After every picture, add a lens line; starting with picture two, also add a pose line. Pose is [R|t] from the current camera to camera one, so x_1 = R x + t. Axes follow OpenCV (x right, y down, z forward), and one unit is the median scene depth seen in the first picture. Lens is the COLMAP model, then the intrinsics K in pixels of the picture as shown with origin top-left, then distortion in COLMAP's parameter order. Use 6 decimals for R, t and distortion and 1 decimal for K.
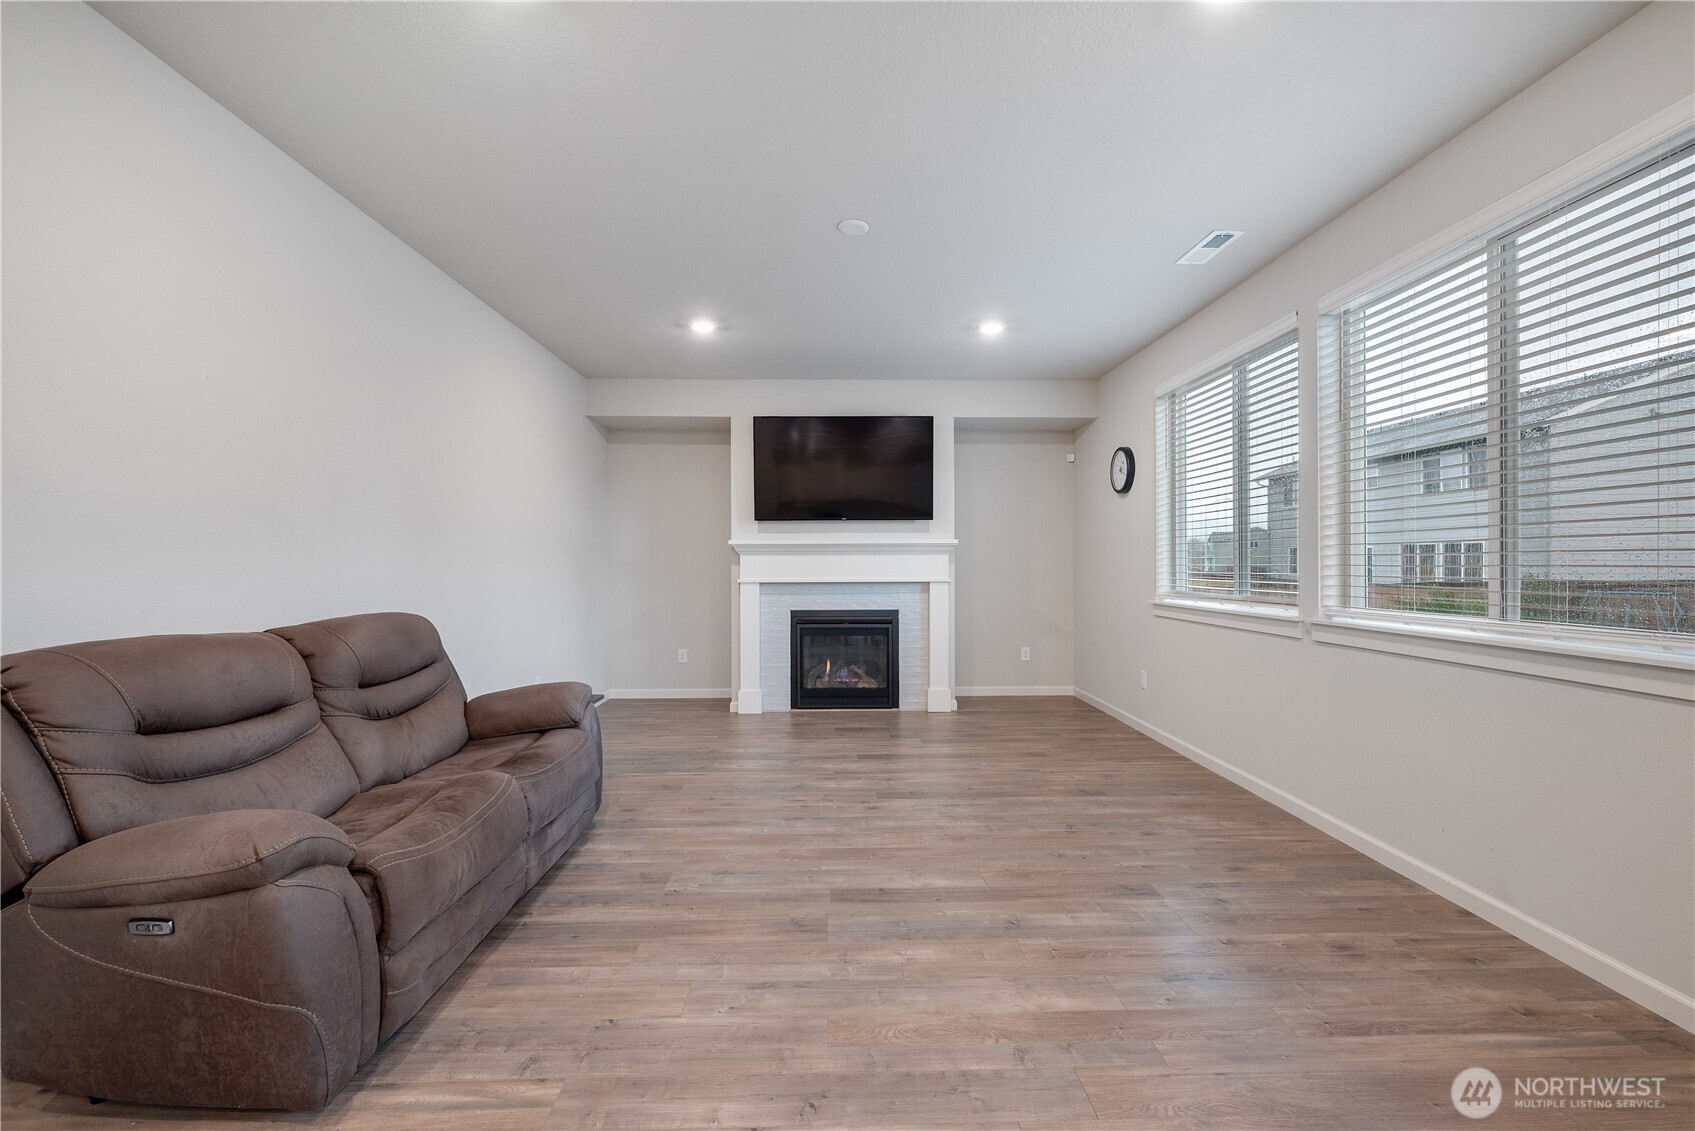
lens RADIAL K [[723.0, 0, 849.0], [0, 723.0, 562.9], [0, 0, 1]] dist [0.001283, 0.000777]
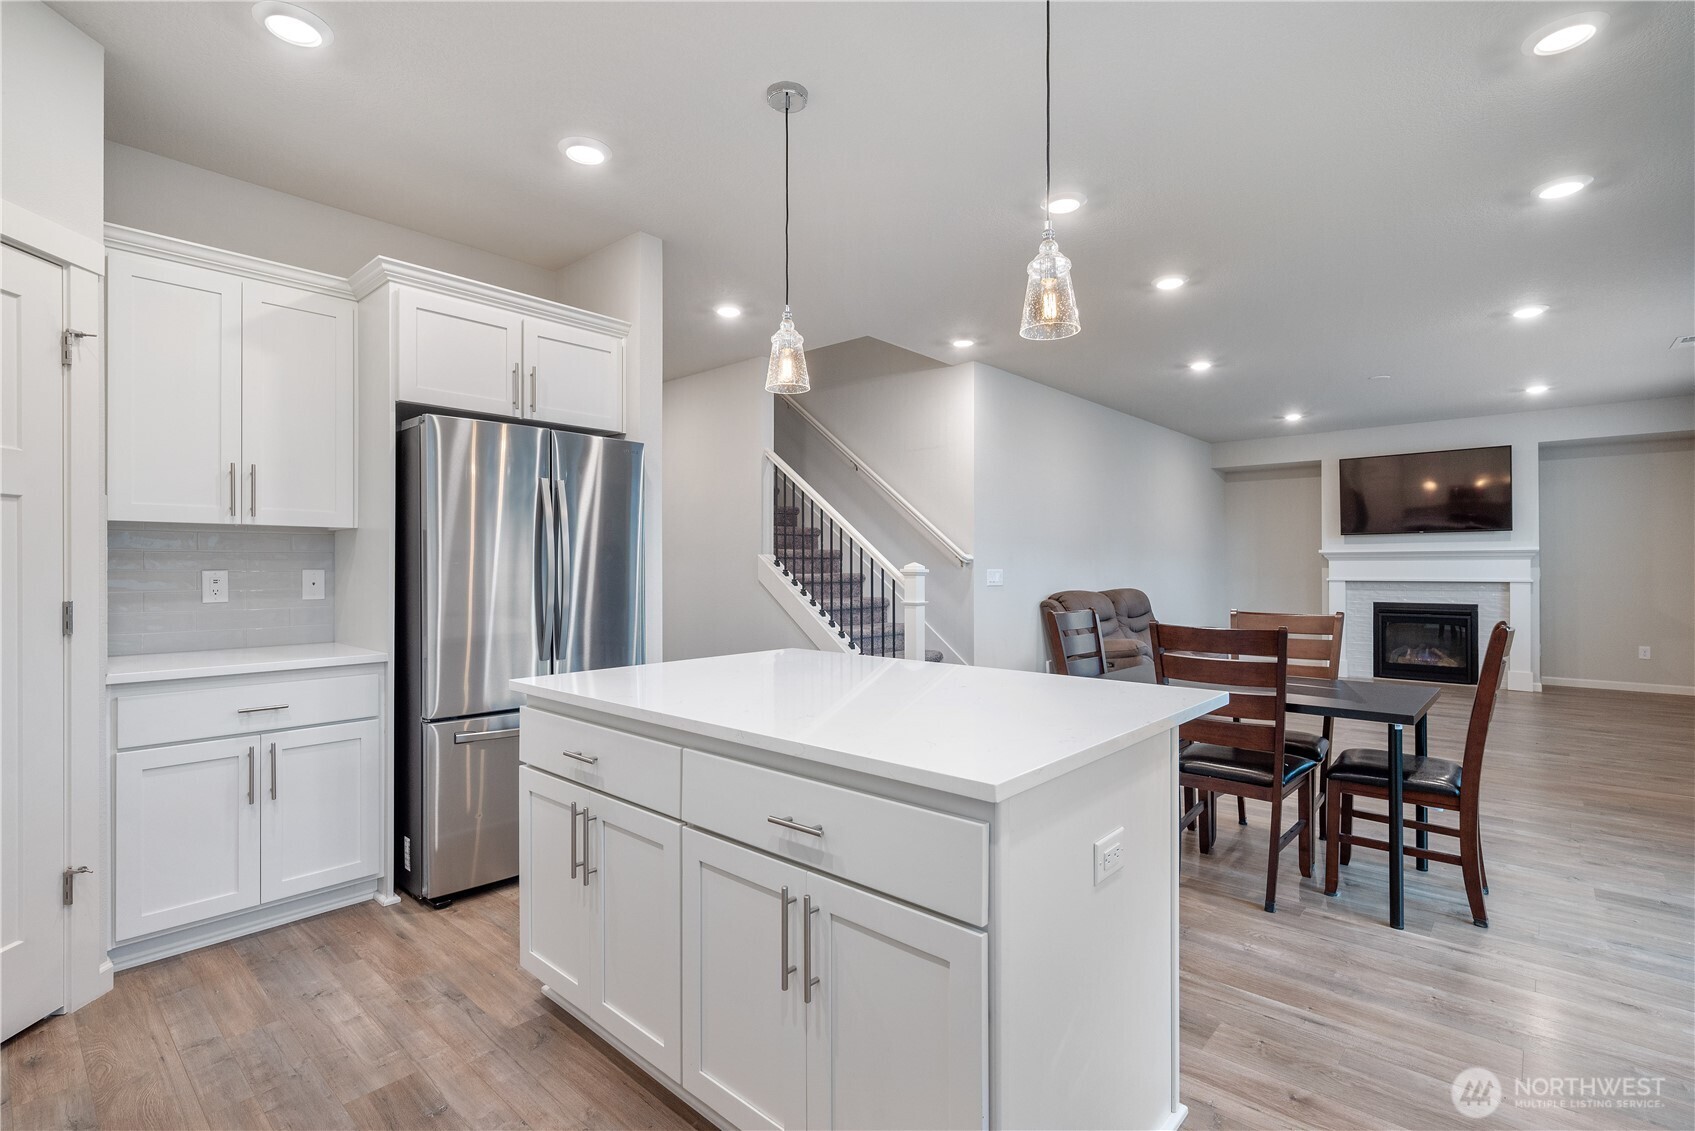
lens RADIAL K [[780.6, 0, 851.1], [0, 780.6, 563.4], [0, 0, 1]] dist [0.000032, 0.000208]
pose [[0.728521, -0.002804, -0.685017, 0.201779], [0.001543, 0.999996, -0.002452, -0.003274], [0.685021, 0.000730, 0.728523, -0.693244]]
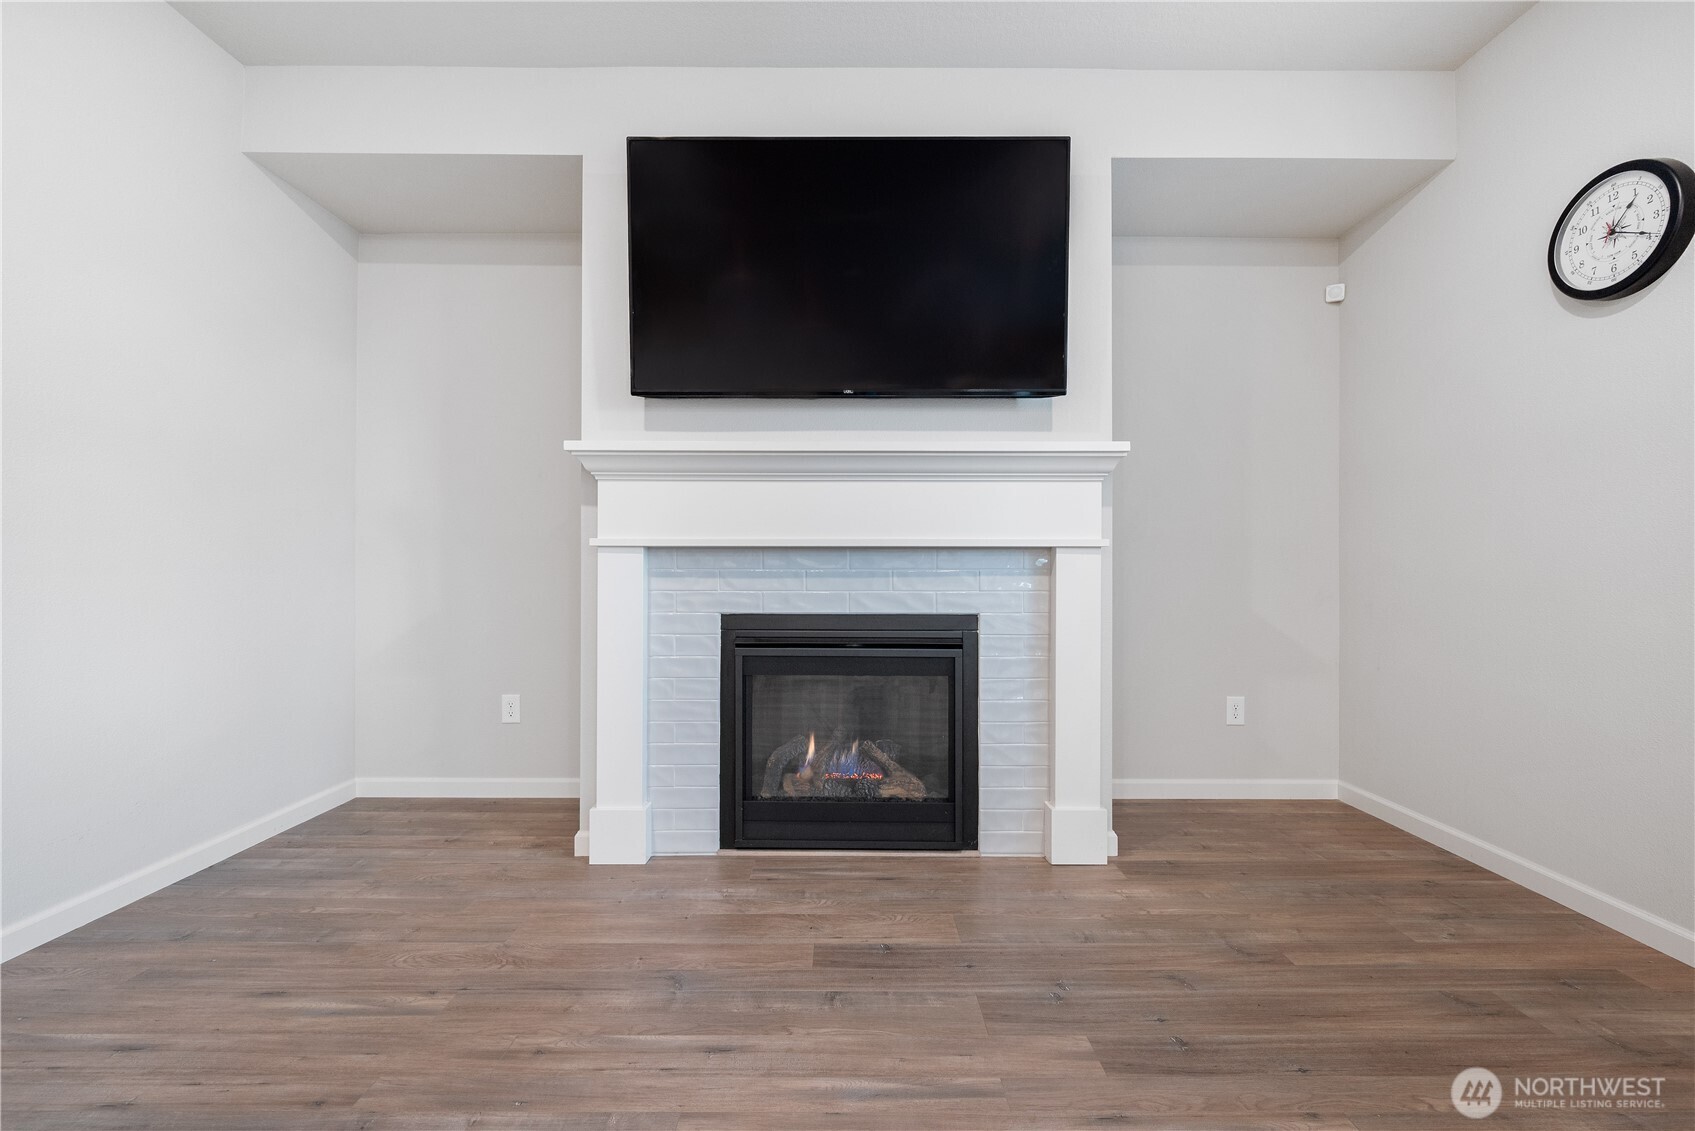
lens RADIAL K [[723.0, 0, 840.5], [0, 723.0, 562.9], [0, 0, 1]] dist [0.001283, 0.000777]
pose [[0.999905, 0.004409, -0.013063, -0.006116], [-0.004429, 0.999989, -0.001515, 0.036247], [0.013056, 0.001573, 0.999914, 0.582012]]
